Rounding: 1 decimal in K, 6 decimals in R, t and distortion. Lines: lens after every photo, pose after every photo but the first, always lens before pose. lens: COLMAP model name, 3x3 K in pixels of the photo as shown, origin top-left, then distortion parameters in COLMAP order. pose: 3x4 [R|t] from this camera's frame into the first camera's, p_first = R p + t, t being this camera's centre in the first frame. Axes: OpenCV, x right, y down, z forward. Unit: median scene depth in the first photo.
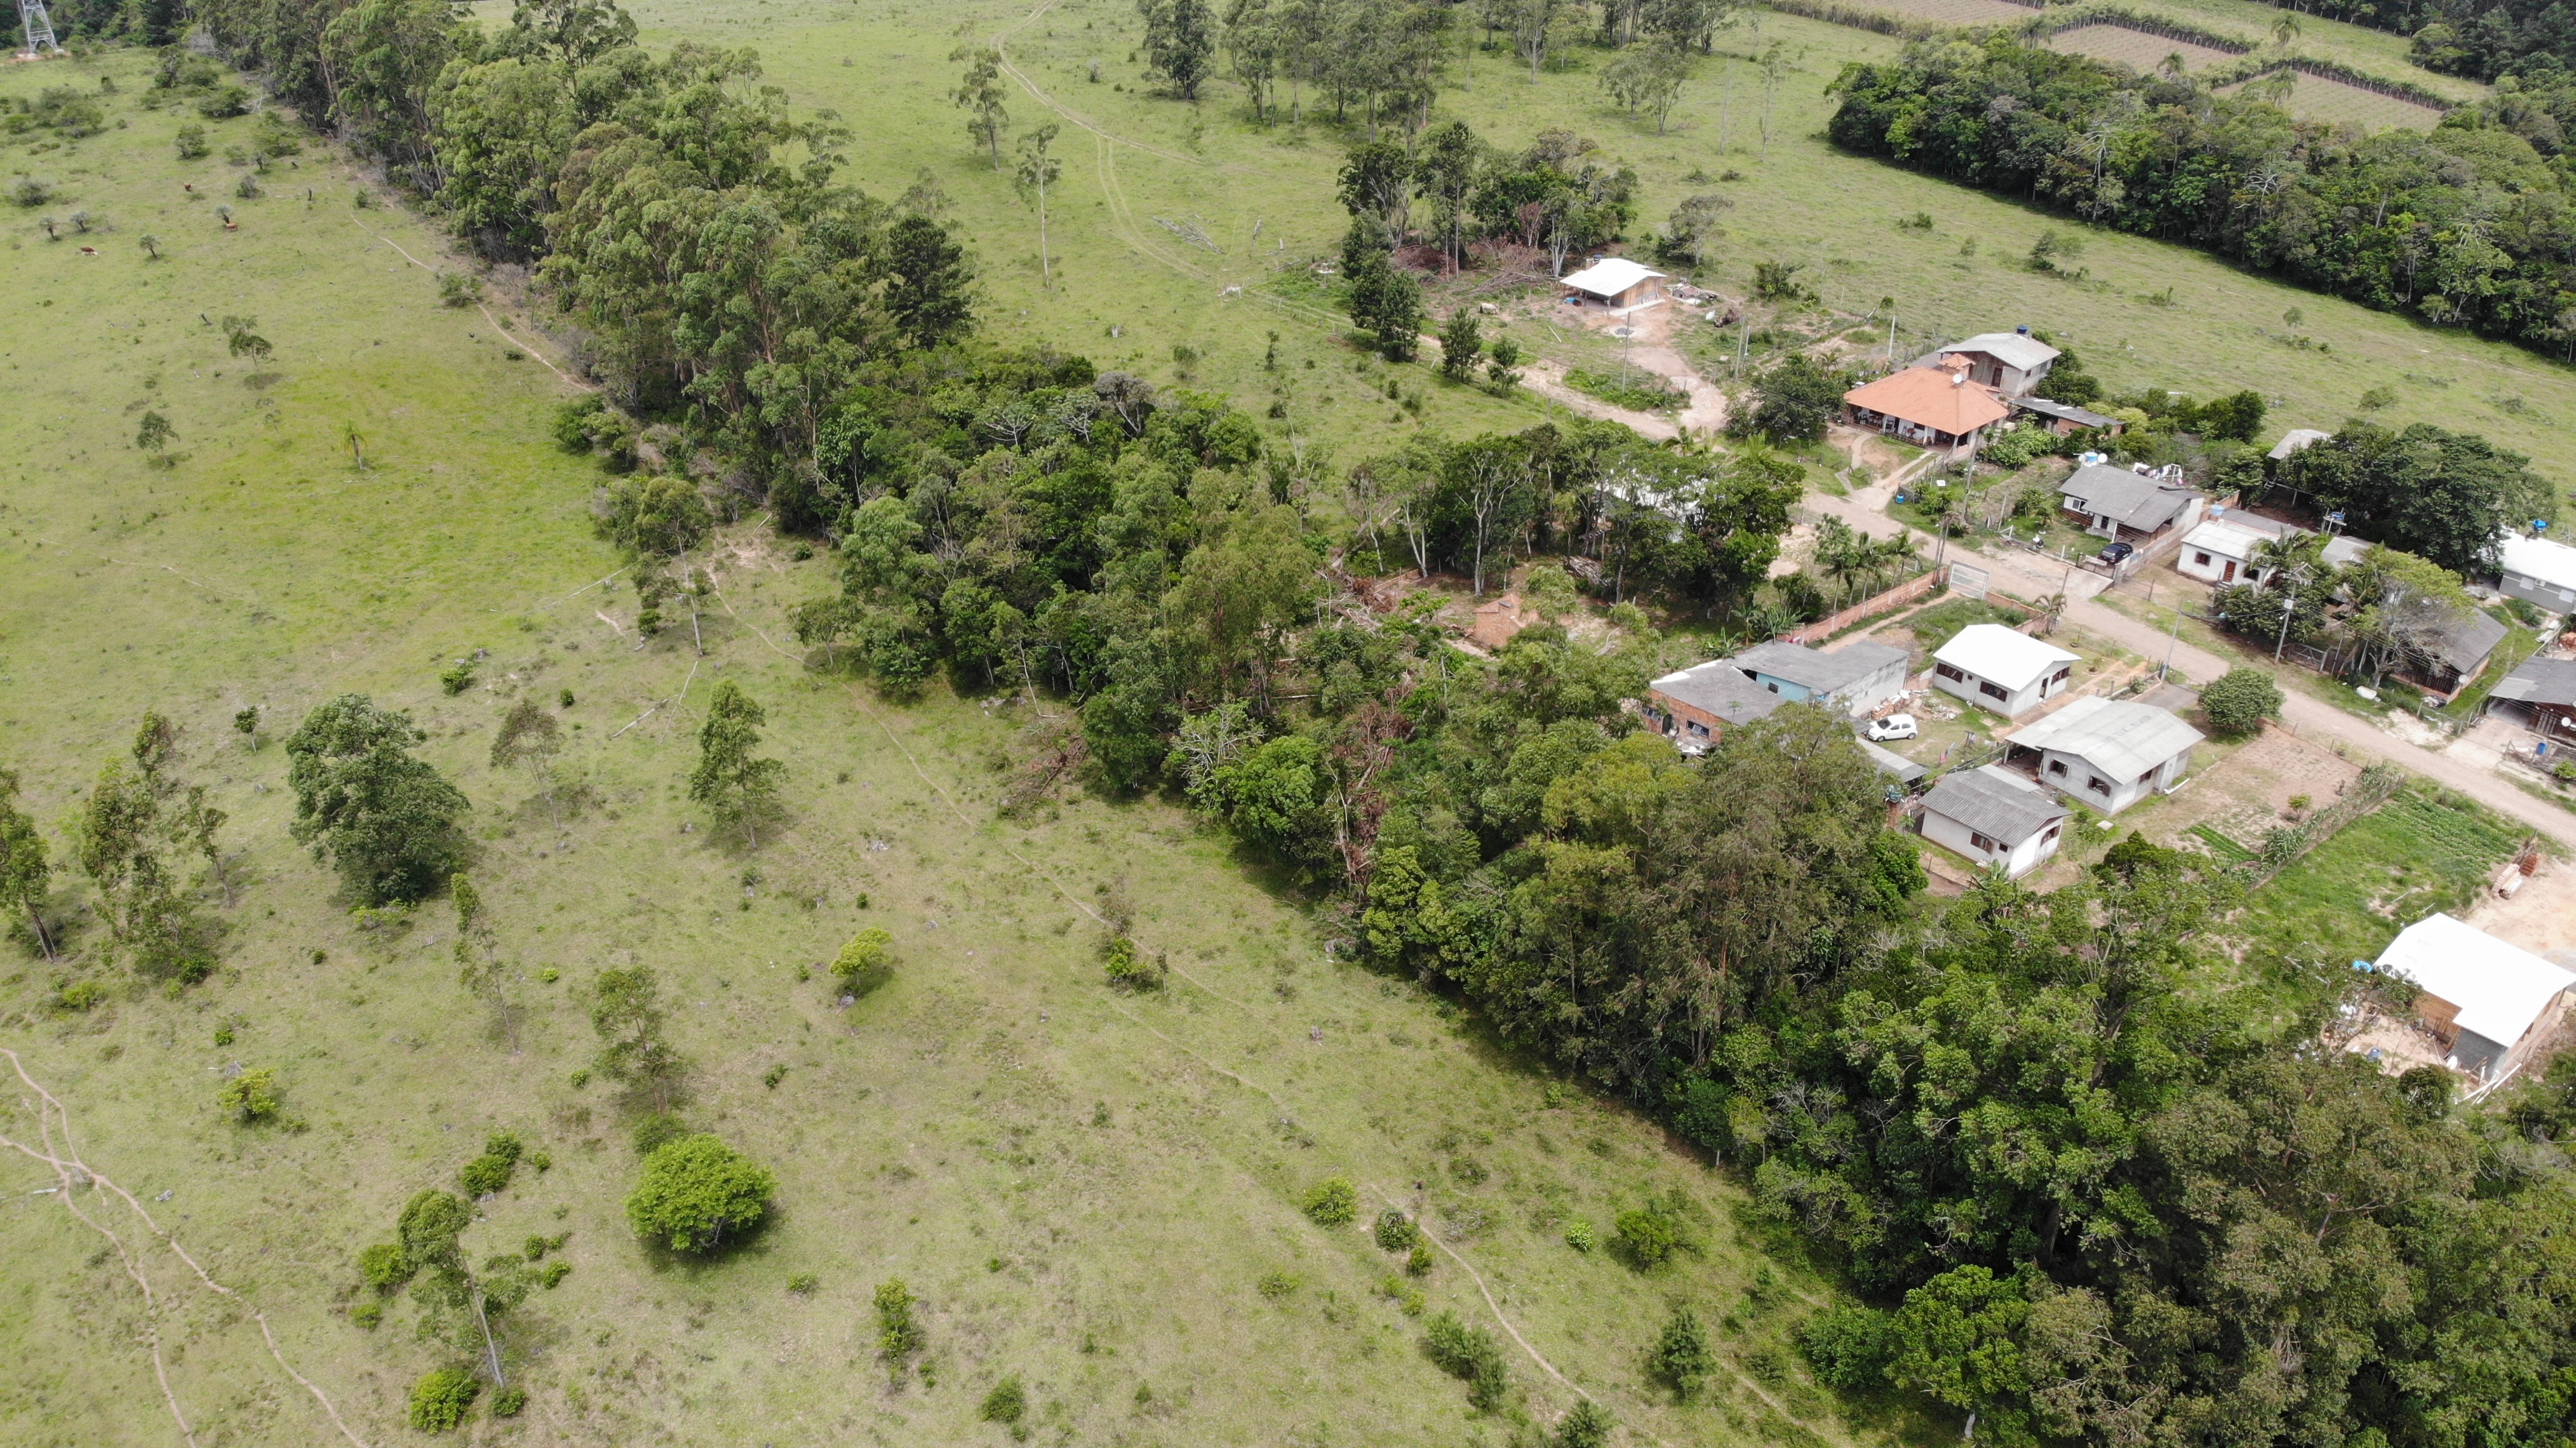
lens RADIAL K [[1876.4, 0, 1279.9], [0, 1876.4, 721.1], [0, 0, 1]] dist [0.090854, -0.203127]
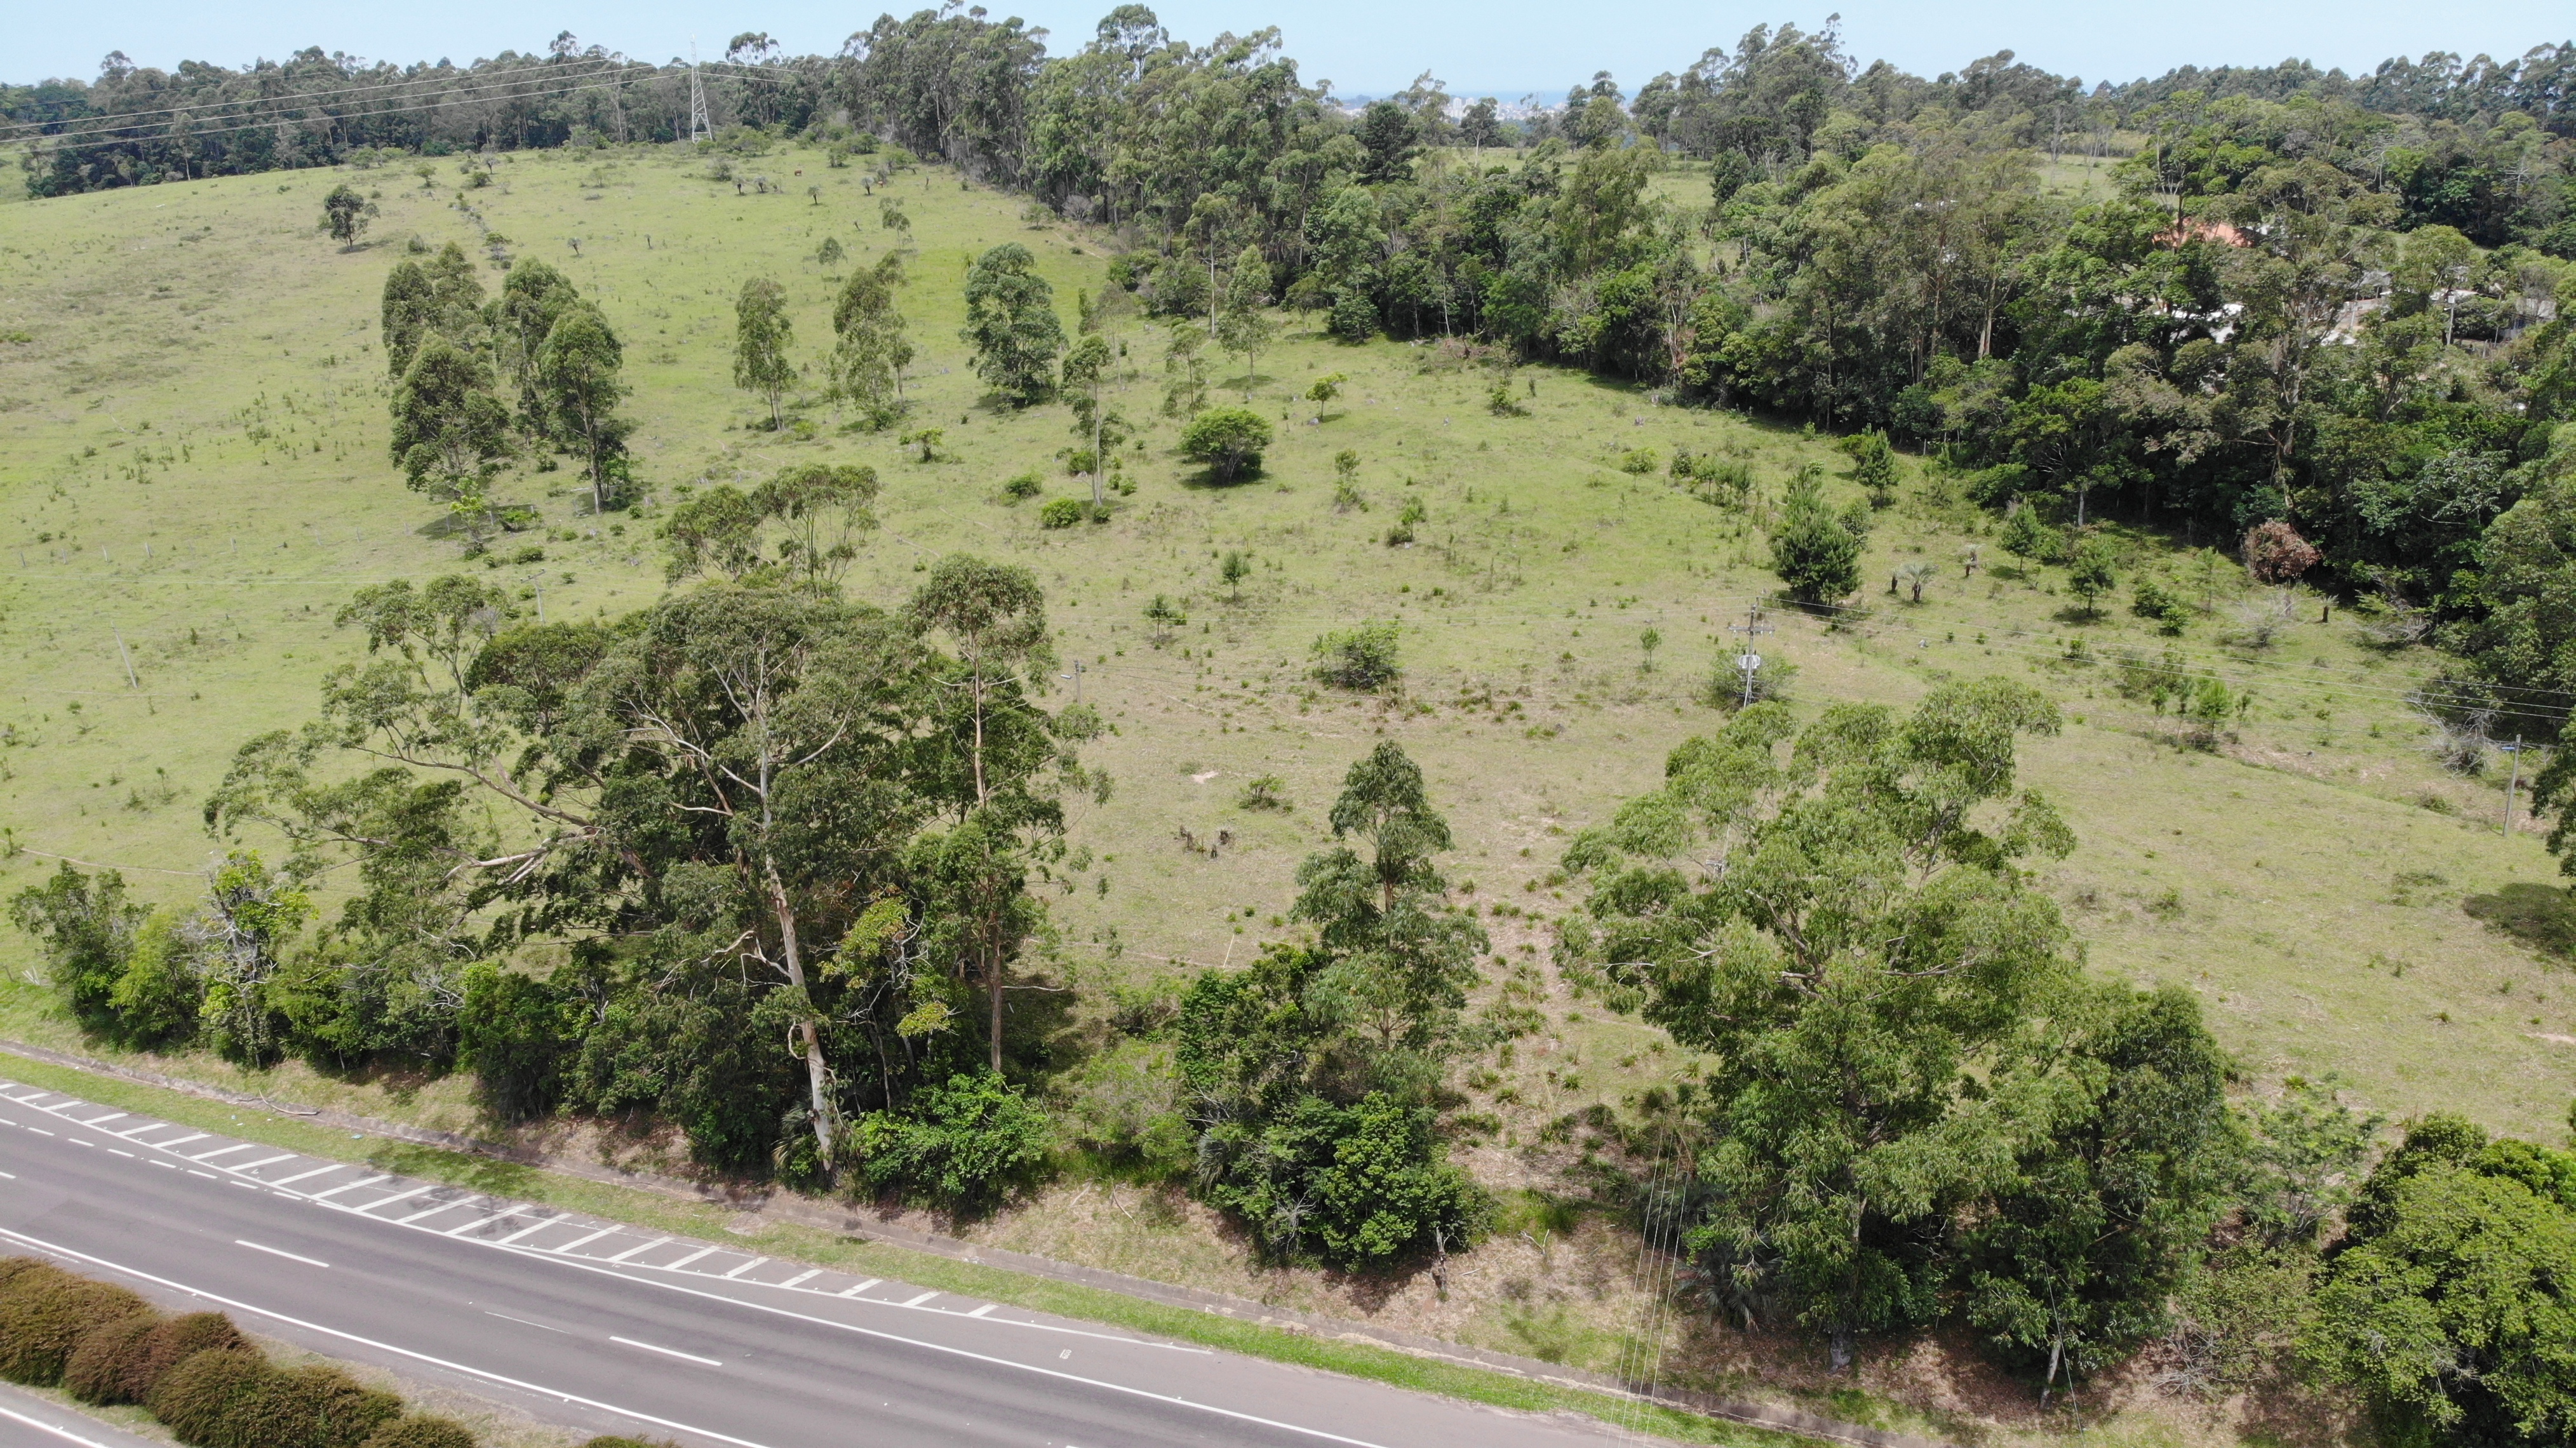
lens RADIAL K [[1876.4, 0, 1285.9], [0, 1876.4, 707.7], [0, 0, 1]] dist [0.090854, -0.203127]
pose [[0.977928, 0.064882, -0.198614, 0.028218], [-0.101858, 0.978002, -0.182035, 0.344569], [0.182434, 0.198248, 0.963024, -0.194414]]
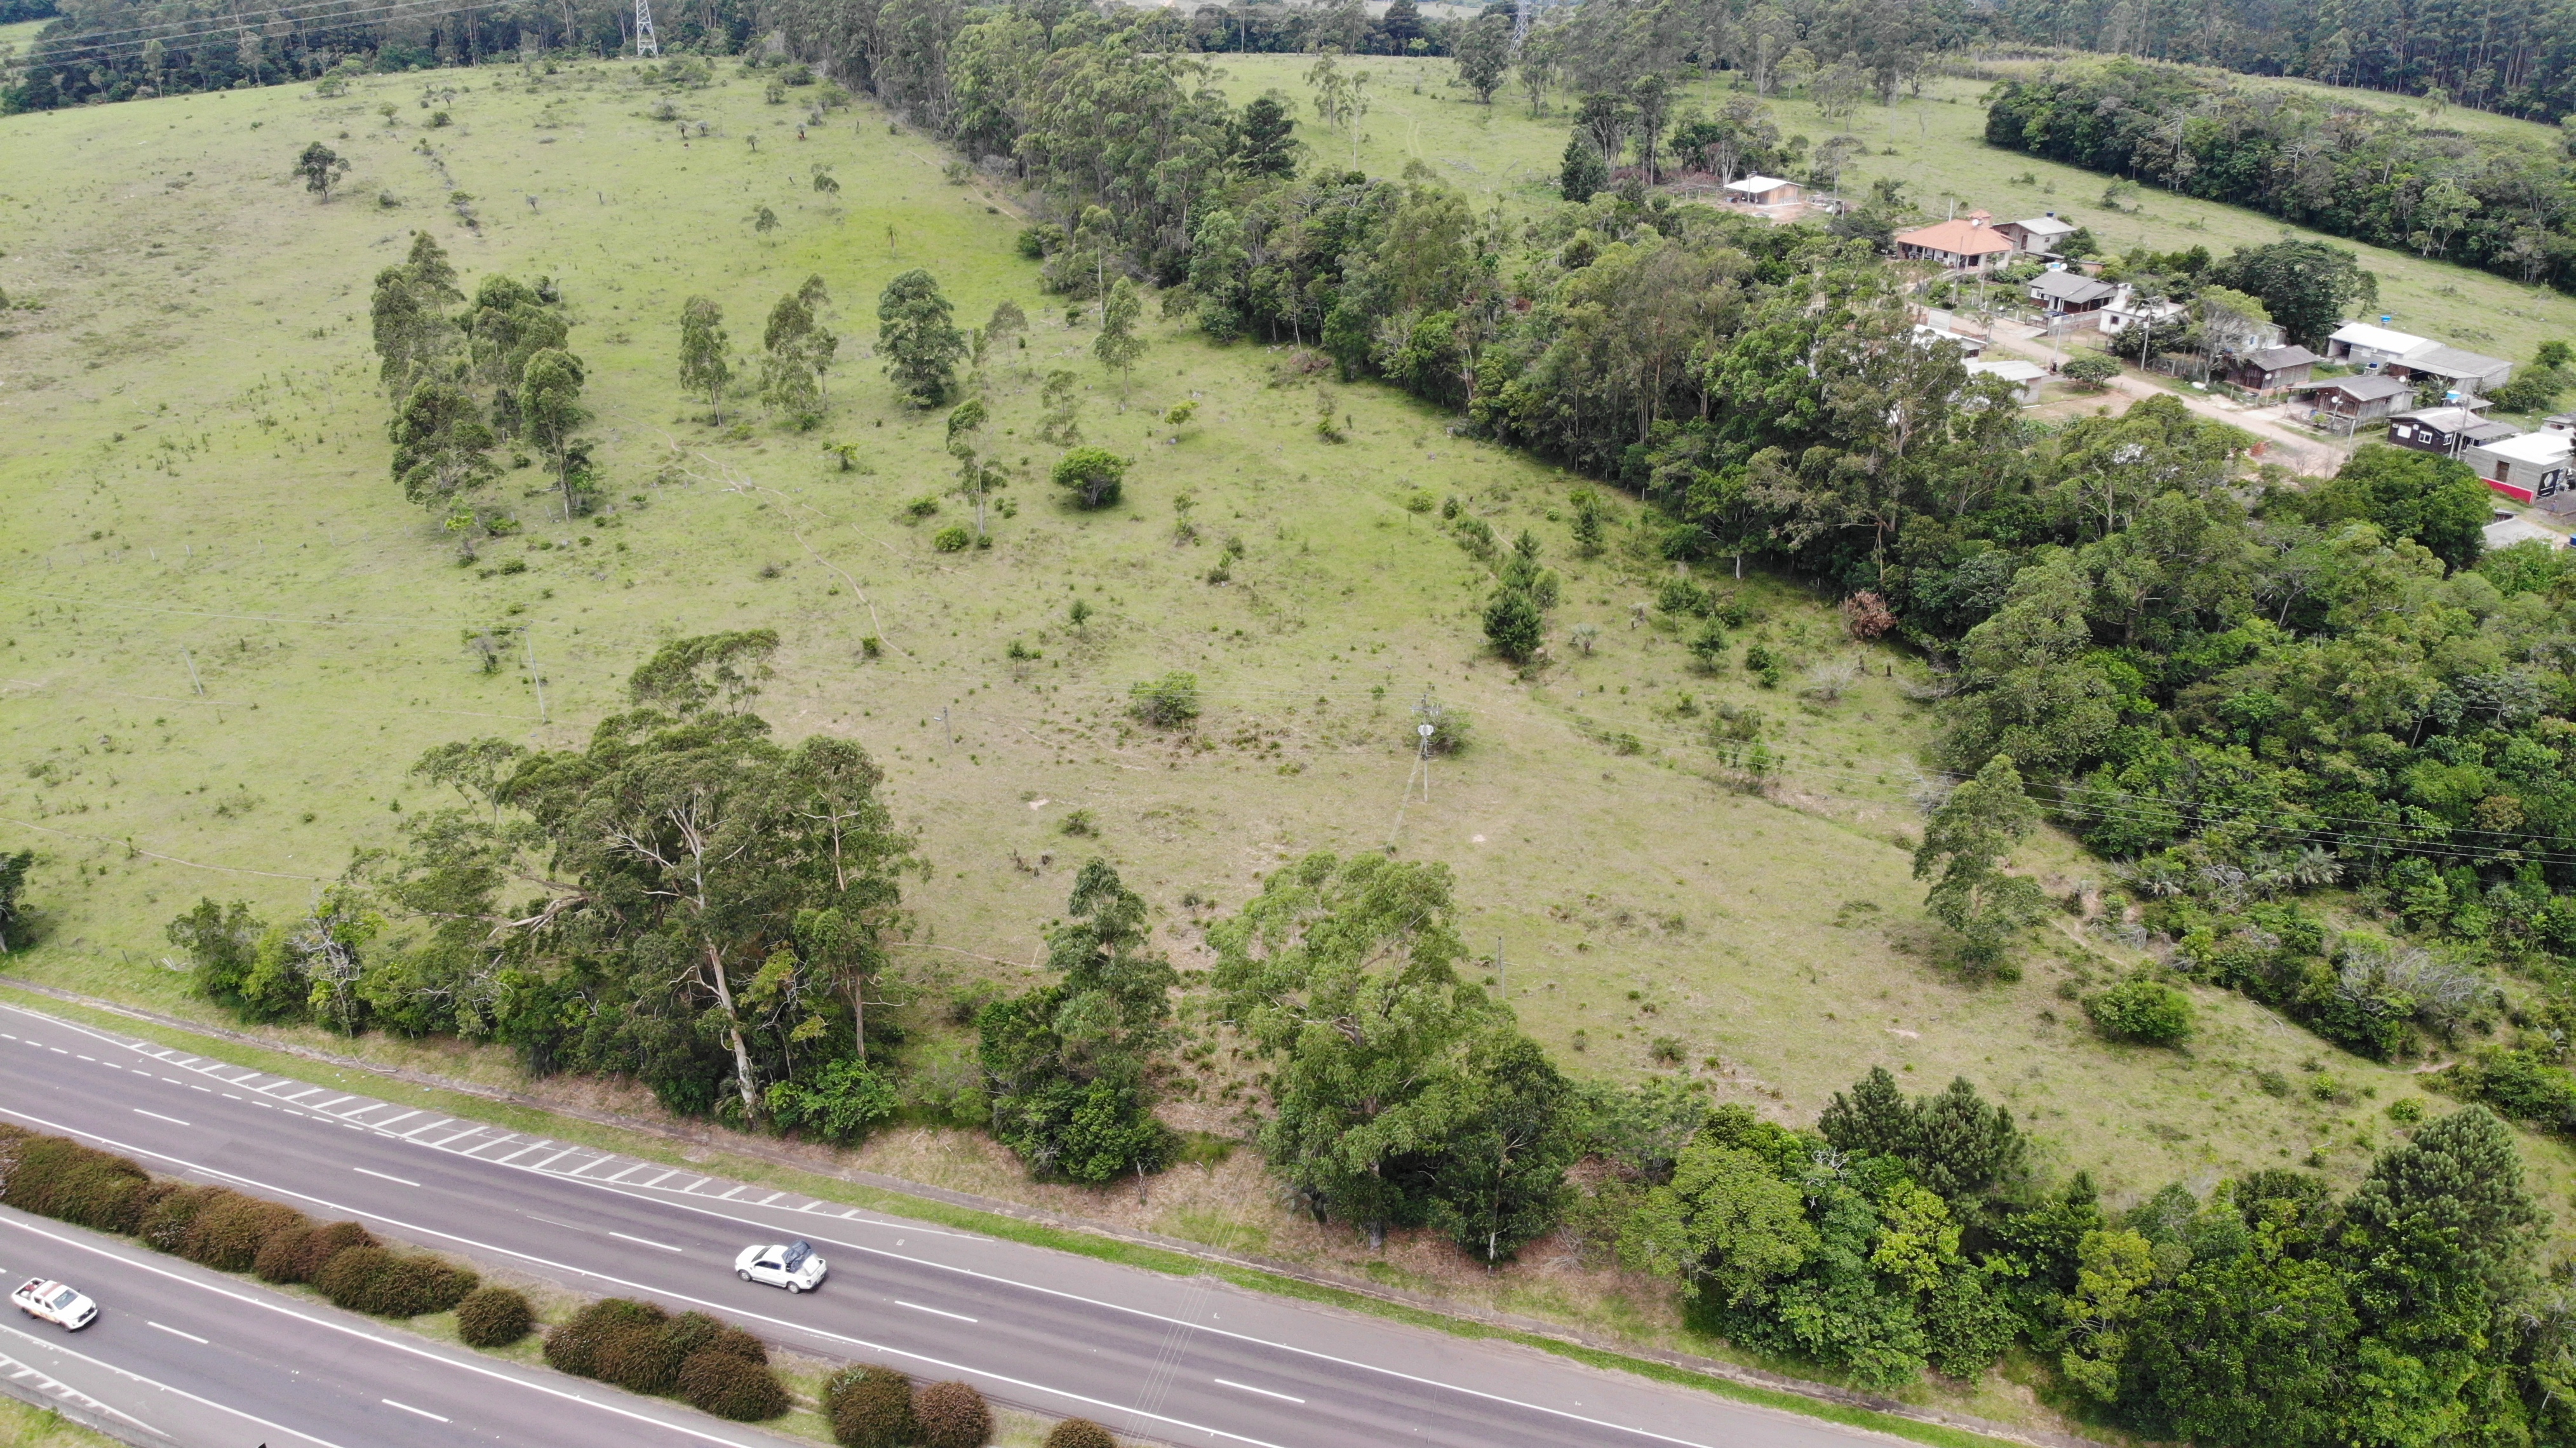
lens RADIAL K [[1876.4, 0, 1283.6], [0, 1876.4, 704.1], [0, 0, 1]] dist [0.090854, -0.203127]
pose [[0.980875, 0.082693, -0.176197, 0.107588], [-0.100328, 0.990538, -0.093640, 0.294914], [0.166787, 0.109527, 0.979891, -0.354640]]
